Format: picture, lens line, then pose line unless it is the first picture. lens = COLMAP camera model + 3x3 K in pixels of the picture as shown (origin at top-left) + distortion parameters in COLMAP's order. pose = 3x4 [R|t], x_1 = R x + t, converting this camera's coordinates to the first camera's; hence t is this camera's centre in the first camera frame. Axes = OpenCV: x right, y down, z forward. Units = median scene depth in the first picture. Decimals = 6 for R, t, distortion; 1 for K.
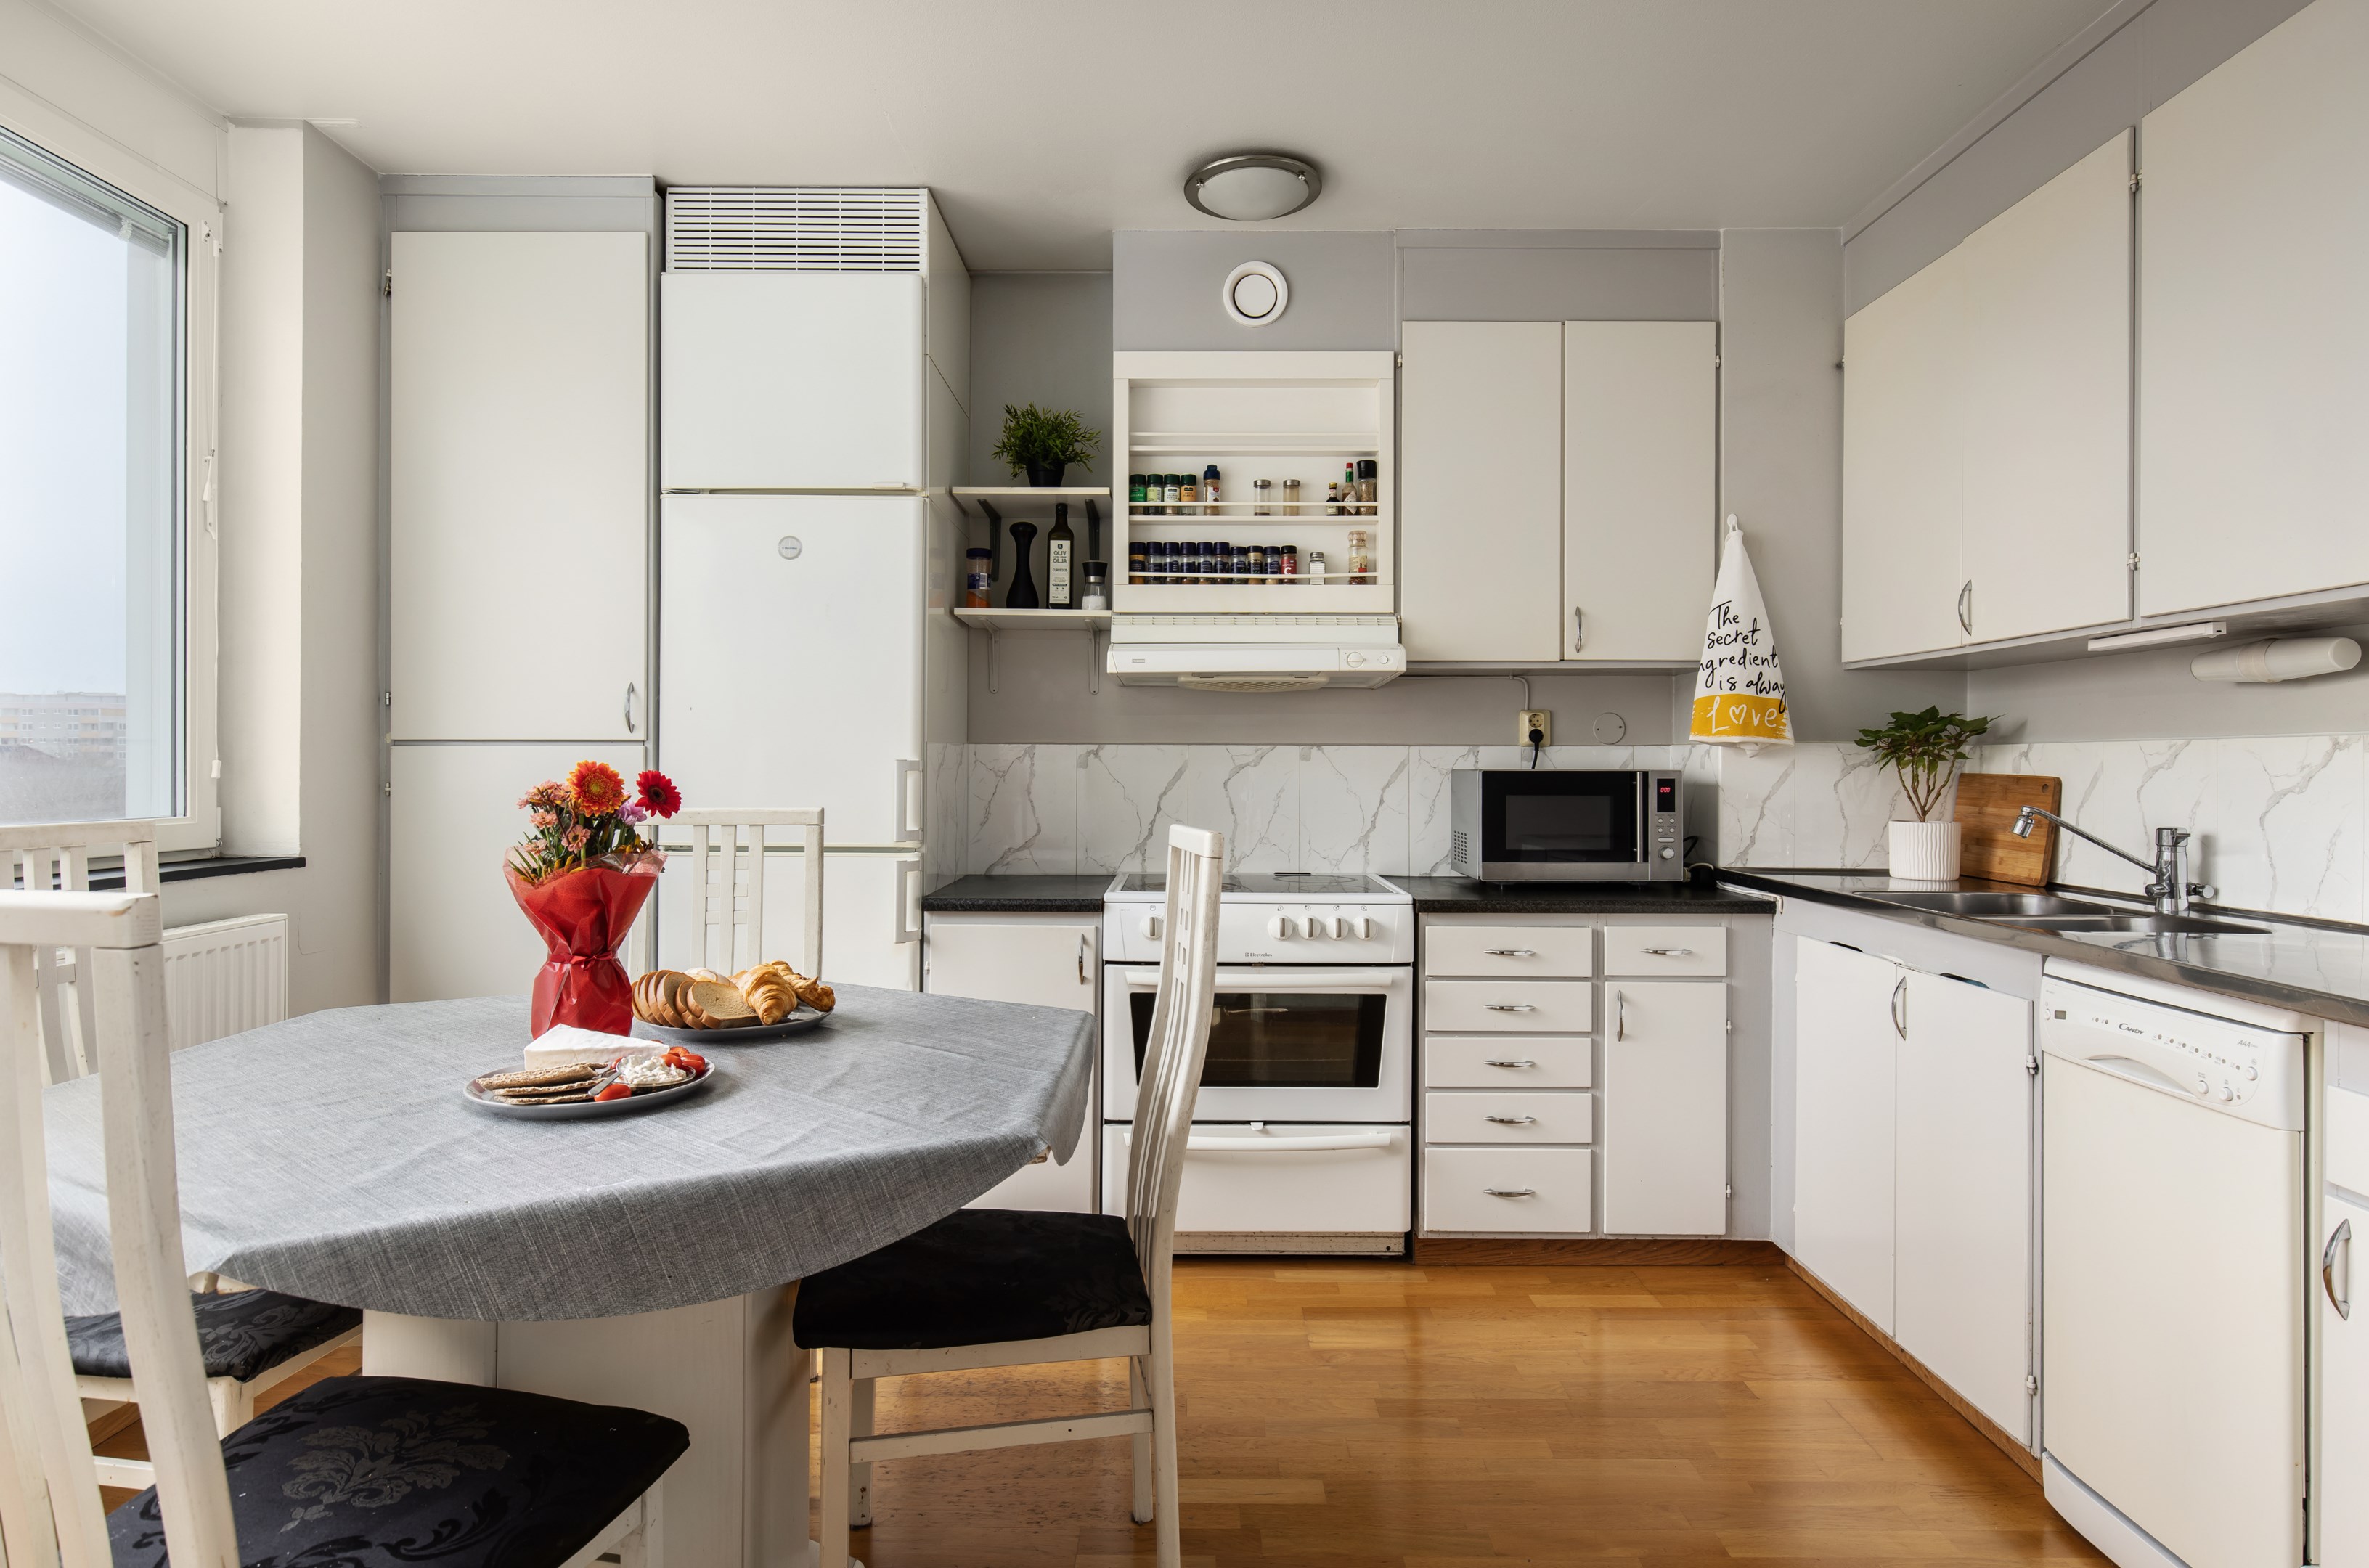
lens RADIAL K [[1296.7, 0, 1182.3], [0, 1296.7, 766.0], [0, 0, 1]] dist [0.001131, 0.000065]
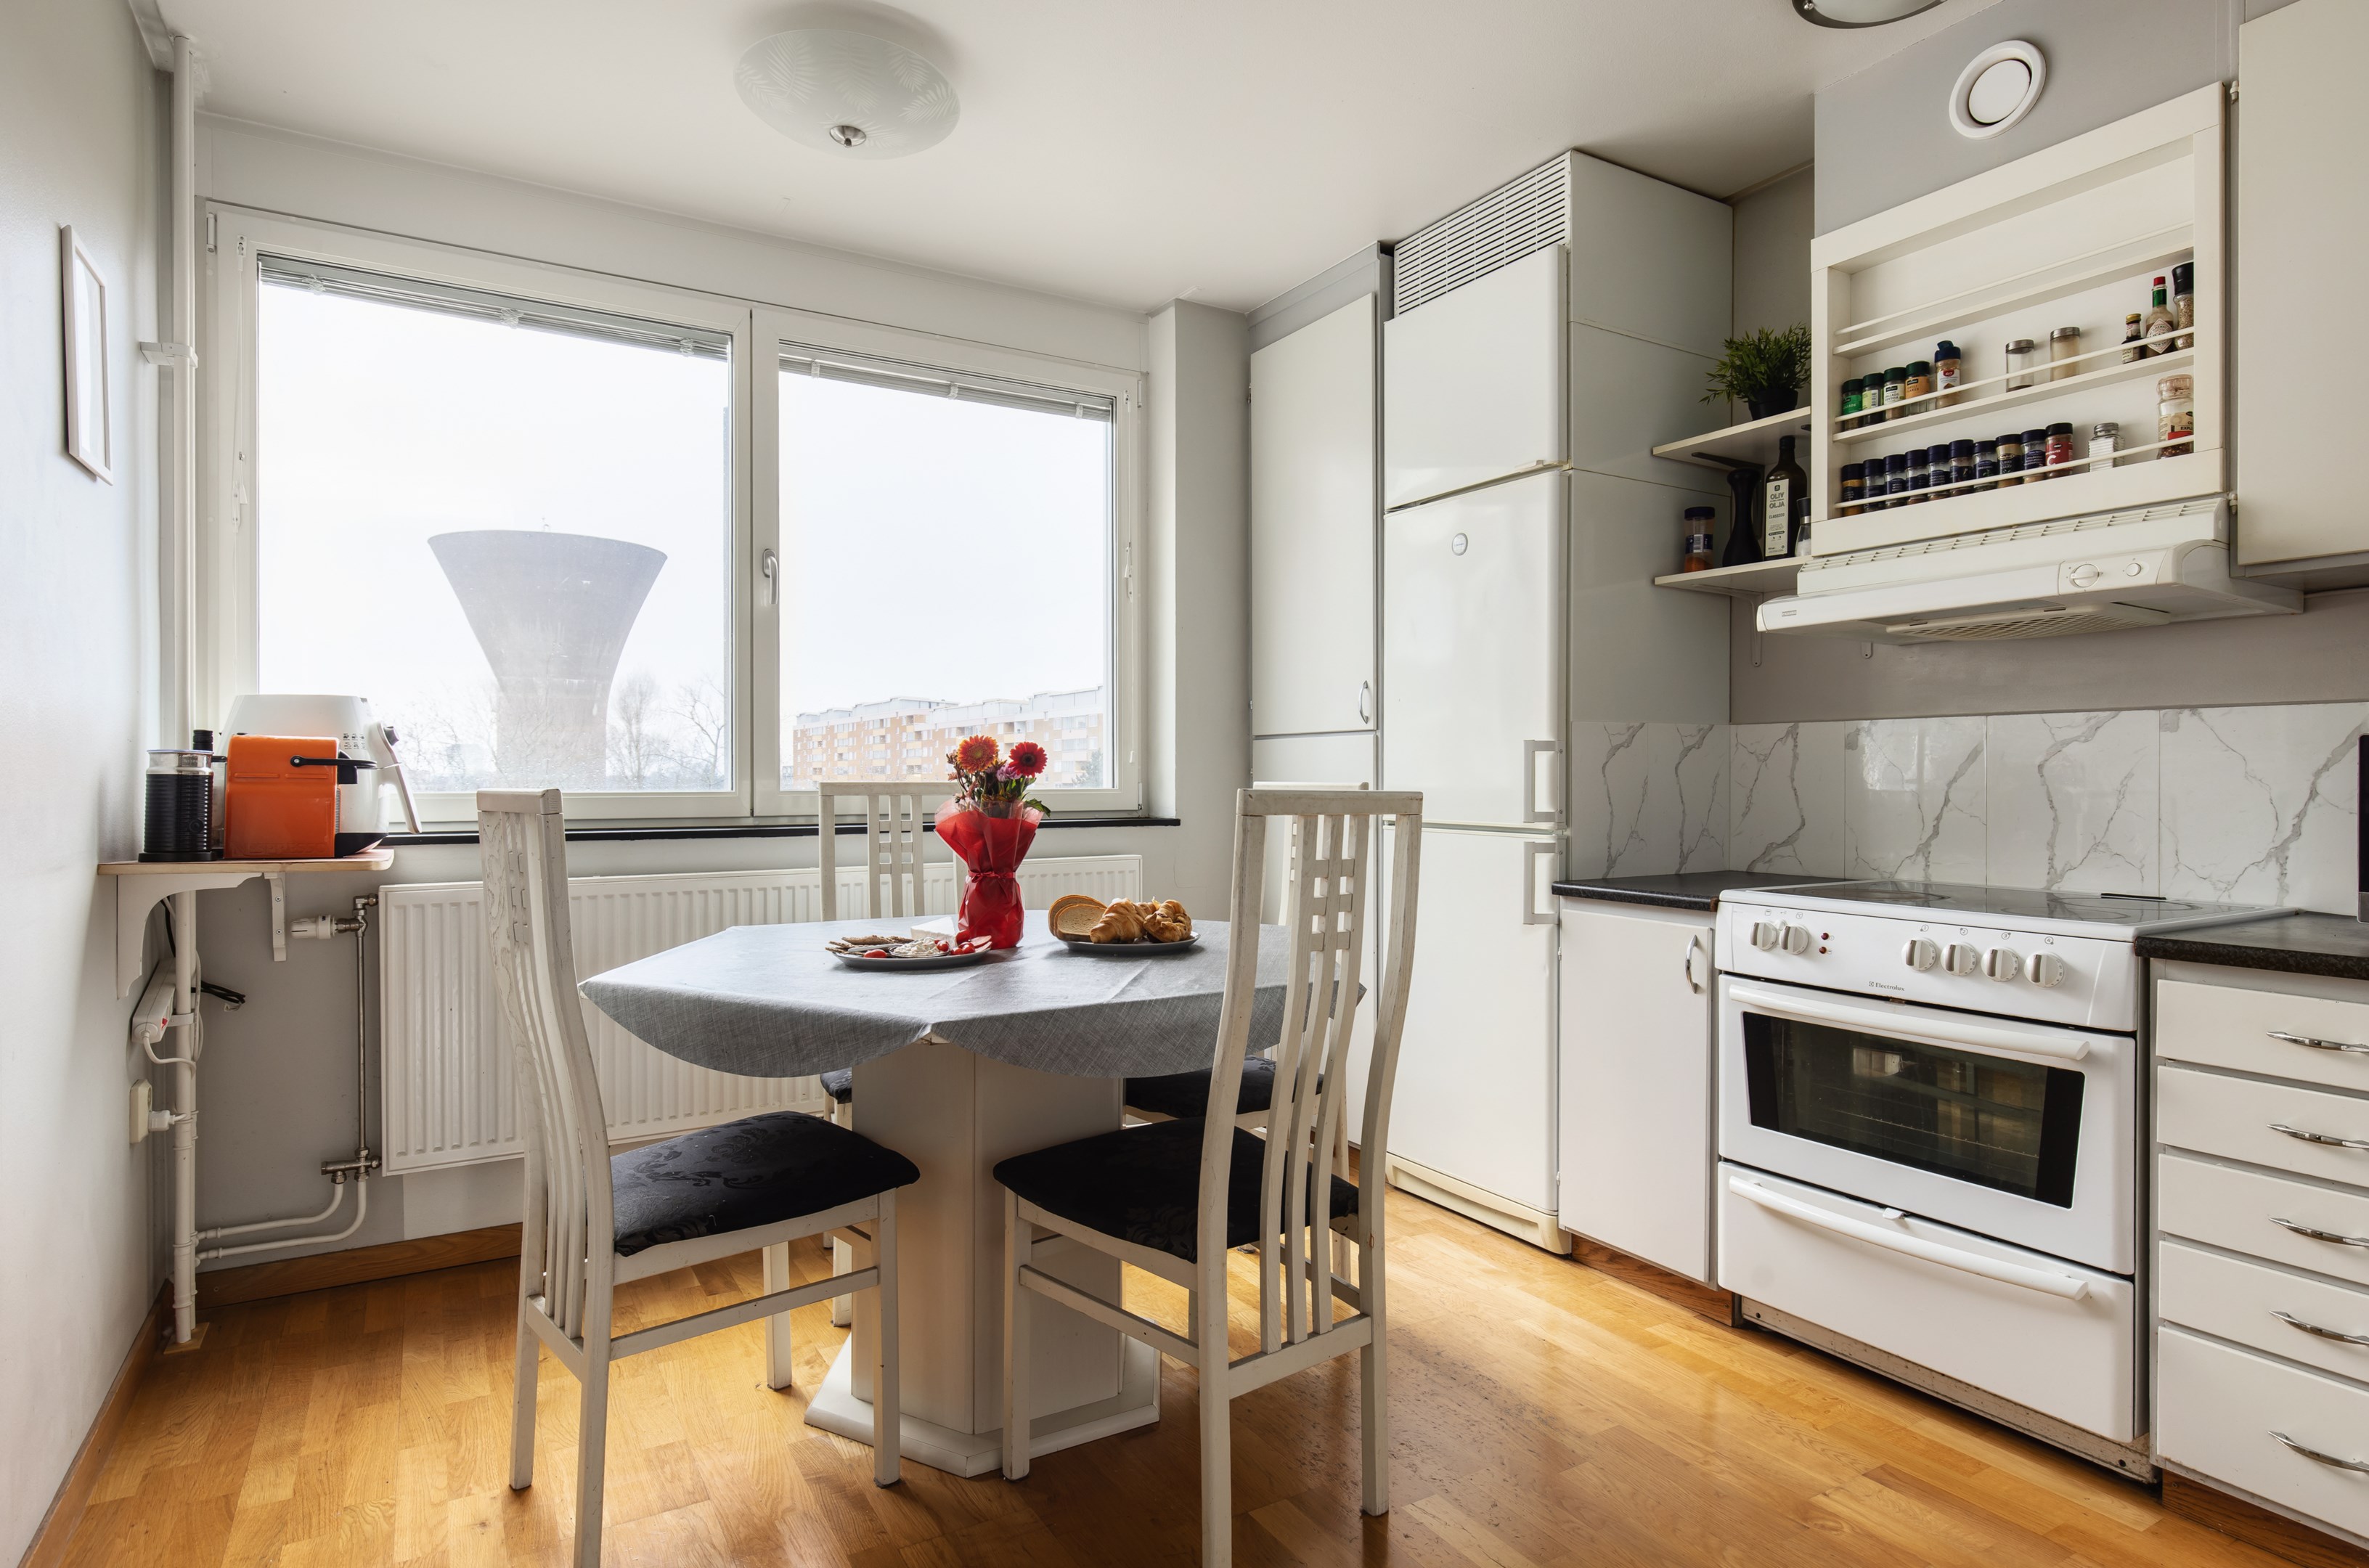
lens RADIAL K [[1291.6, 0, 1184.5], [0, 1291.6, 784.0], [0, 0, 1]] dist [-0.002975, -0.001333]
pose [[0.506432, 0.002362, -0.862276, 0.450894], [-0.001013, 0.999997, 0.002145, 0.024446], [0.862279, -0.000213, 0.506433, 0.242723]]
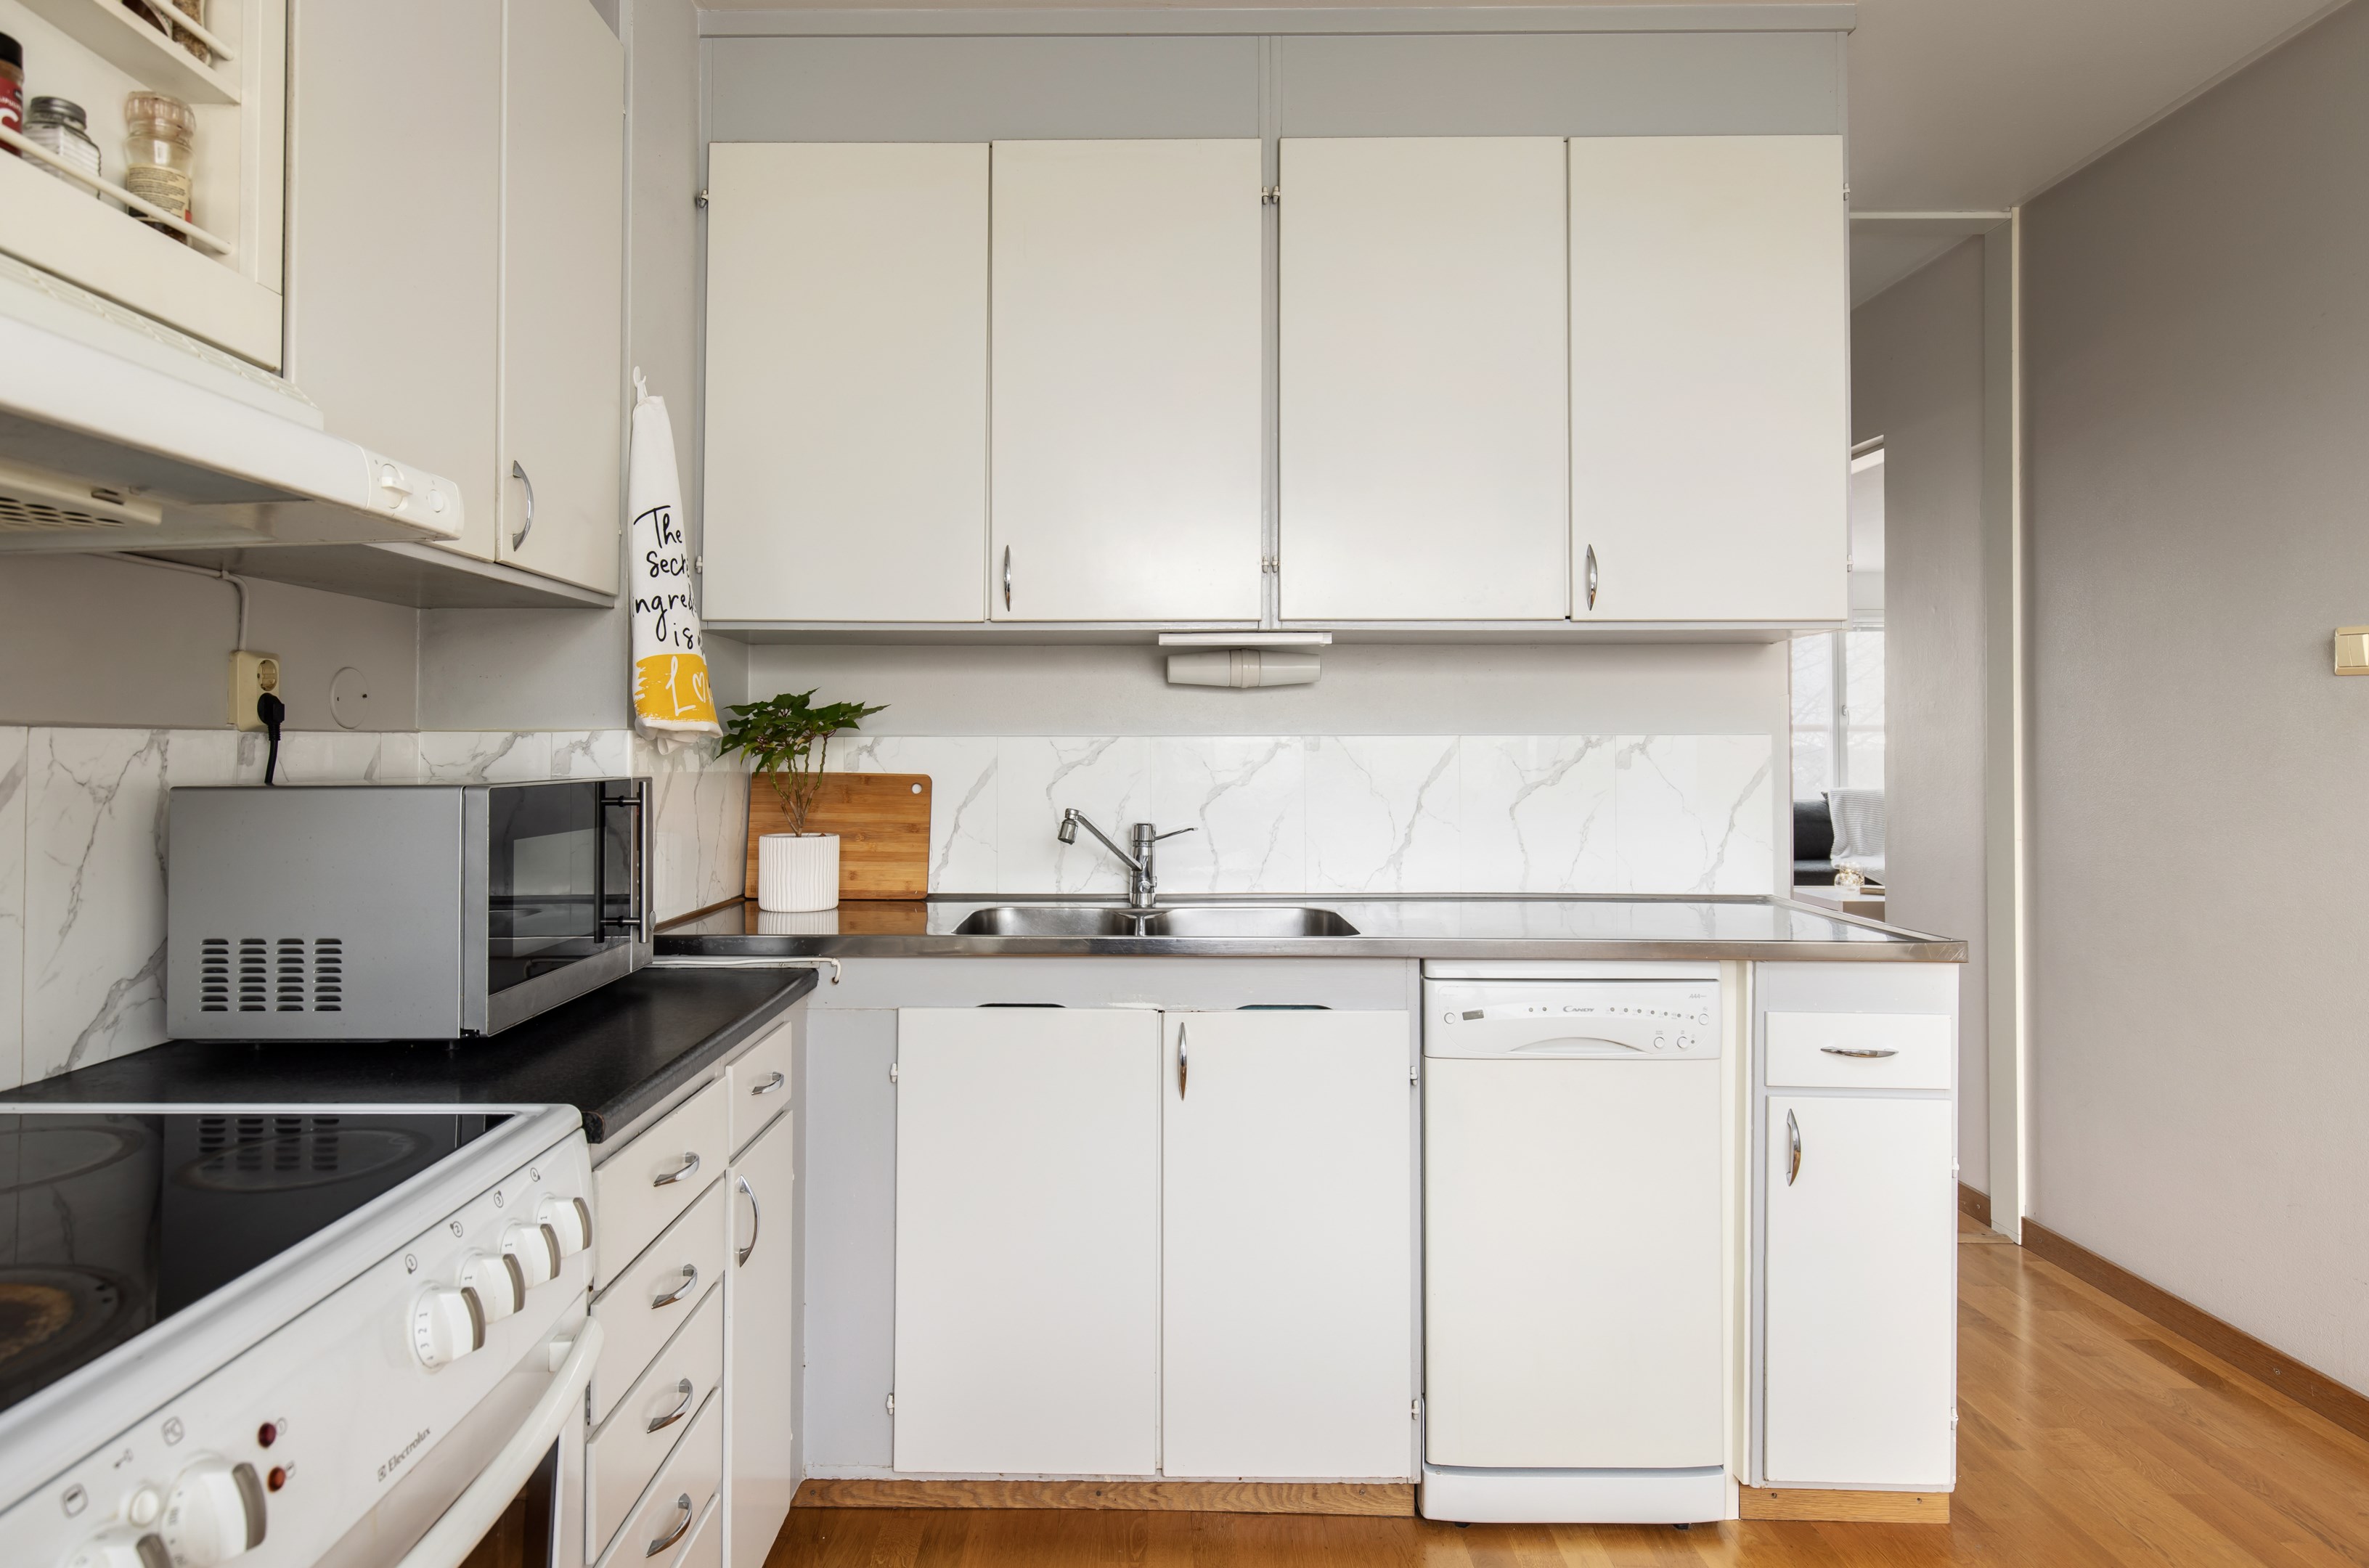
lens RADIAL K [[1289.8, 0, 1173.4], [0, 1289.8, 739.3], [0, 0, 1]] dist [-0.001043, -0.000392]
pose [[0.013019, 0.004974, 0.999903, -0.198315], [0.002046, 0.999985, -0.005001, -0.010334], [-0.999913, 0.002111, 0.013008, 0.744874]]
